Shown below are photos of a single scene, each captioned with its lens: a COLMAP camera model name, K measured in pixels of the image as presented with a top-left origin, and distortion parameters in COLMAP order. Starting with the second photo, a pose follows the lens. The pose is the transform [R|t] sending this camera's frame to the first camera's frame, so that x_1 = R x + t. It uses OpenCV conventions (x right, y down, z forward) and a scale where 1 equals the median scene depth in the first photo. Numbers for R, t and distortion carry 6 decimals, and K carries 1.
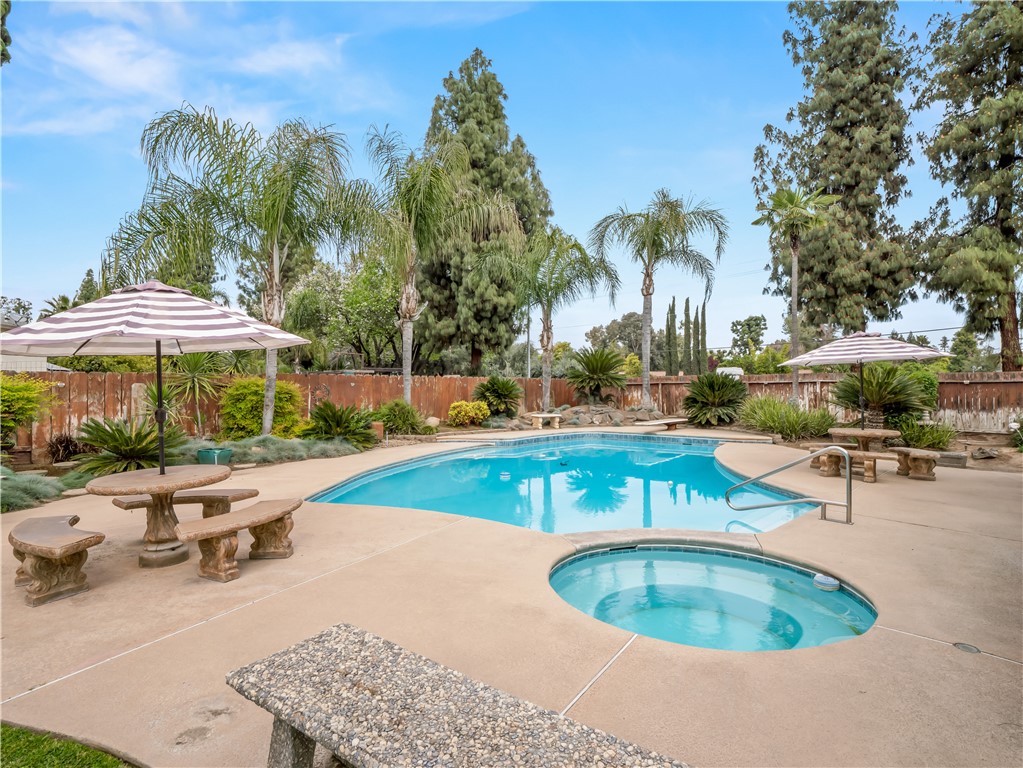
lens RADIAL K [[533.0, 0, 508.1], [0, 533.0, 386.7], [0, 0, 1]] dist [0.000566, 0.000234]
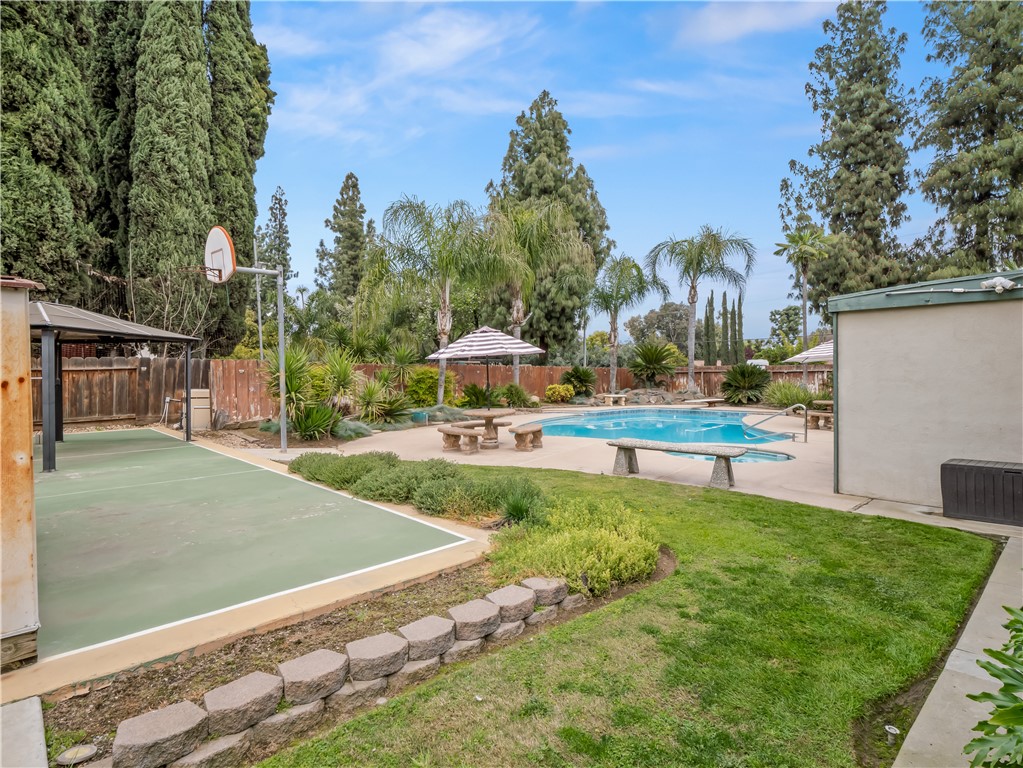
lens RADIAL K [[547.2, 0, 505.0], [0, 547.2, 373.4], [0, 0, 1]] dist [-0.002539, -0.001186]
pose [[0.998261, 0.003434, -0.058842, -0.101571], [-0.003585, 0.999991, -0.002458, 0.002214], [0.058833, 0.002665, 0.998264, -0.311841]]
